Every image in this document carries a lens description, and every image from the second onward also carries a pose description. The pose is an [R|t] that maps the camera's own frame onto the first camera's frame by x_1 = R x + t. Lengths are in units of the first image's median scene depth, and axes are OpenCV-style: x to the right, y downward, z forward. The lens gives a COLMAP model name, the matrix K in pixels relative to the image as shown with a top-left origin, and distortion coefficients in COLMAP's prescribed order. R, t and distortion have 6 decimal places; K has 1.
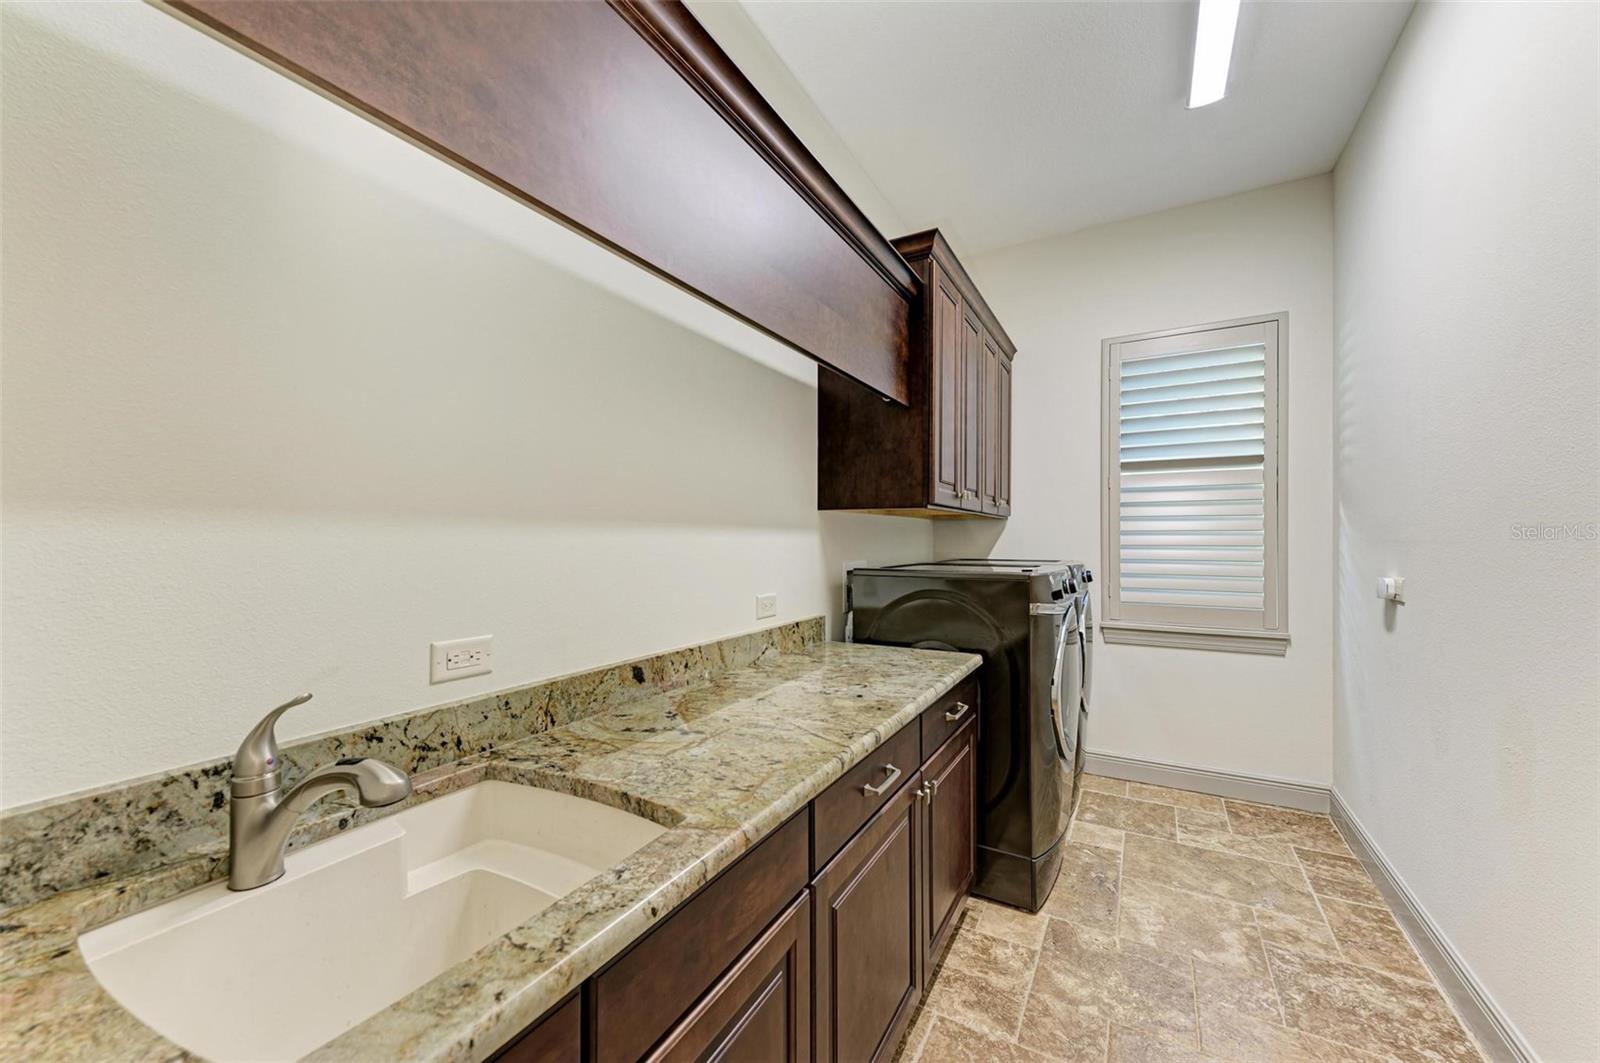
lens RADIAL K [[597.1, 0, 799.7], [0, 597.1, 533.6], [0, 0, 1]] dist [0.014605, -0.002016]
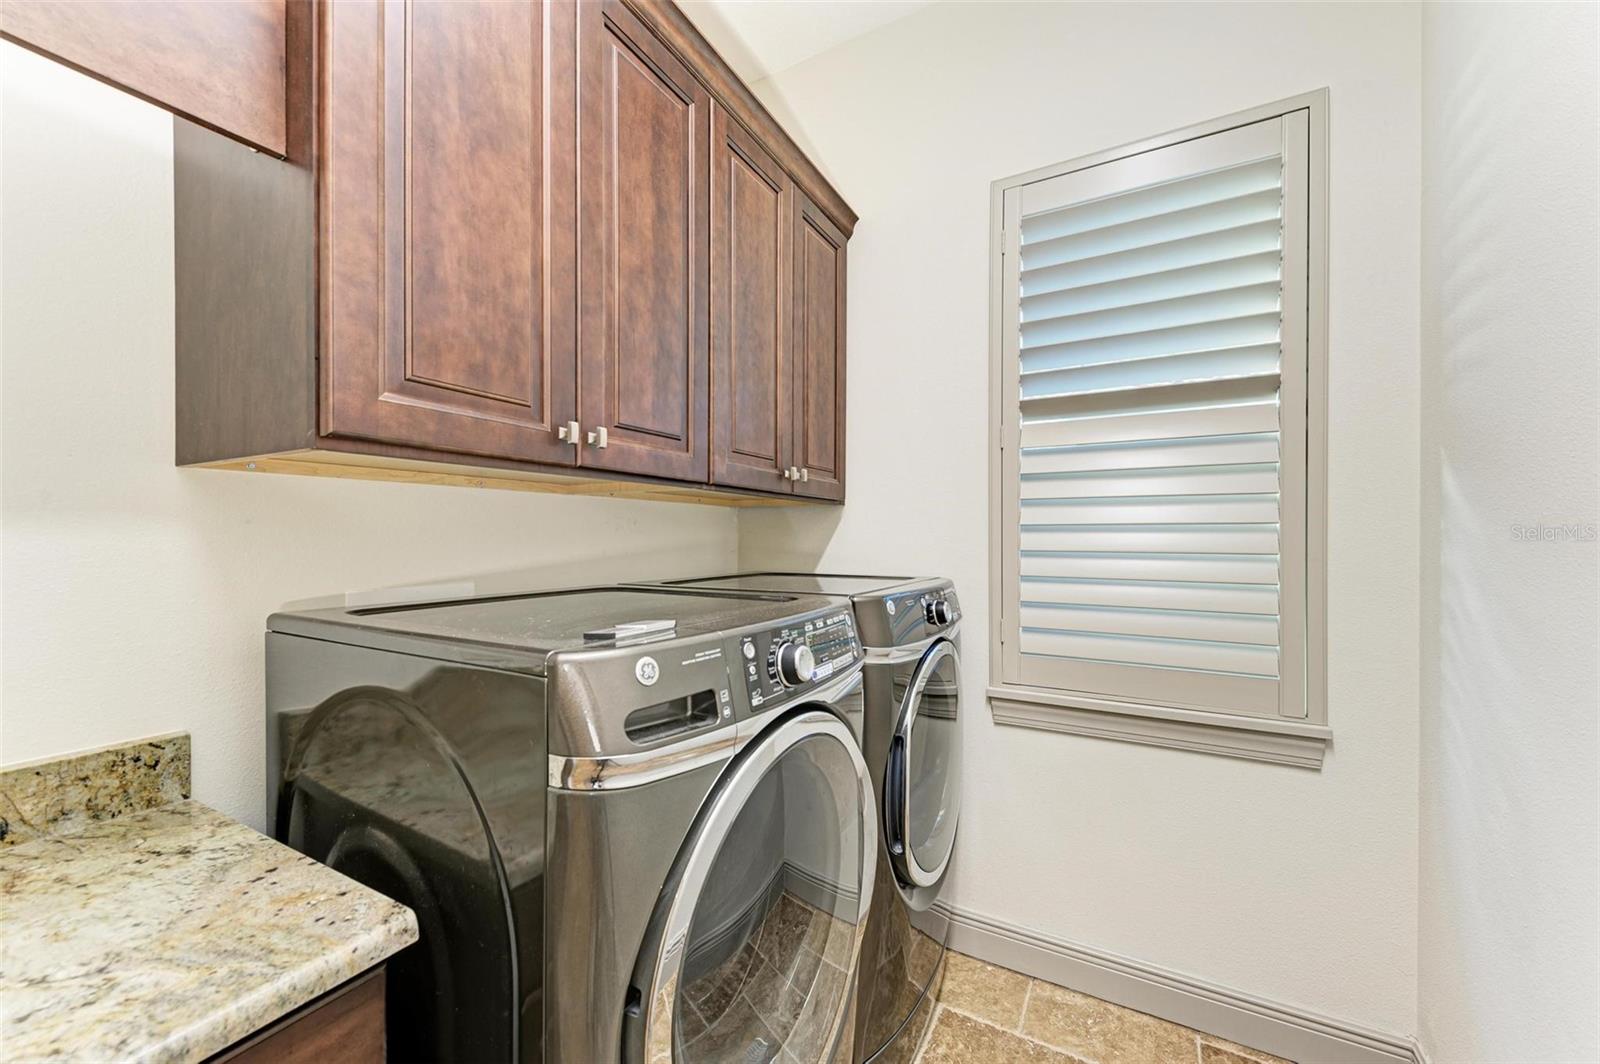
lens RADIAL K [[597.1, 0, 806.0], [0, 597.1, 528.9], [0, 0, 1]] dist [0.014605, -0.002016]
pose [[0.999977, 0.003892, 0.005572, 0.366791], [-0.003874, 0.999987, -0.003250, 0.002240], [-0.005584, 0.003229, 0.999979, 0.491228]]
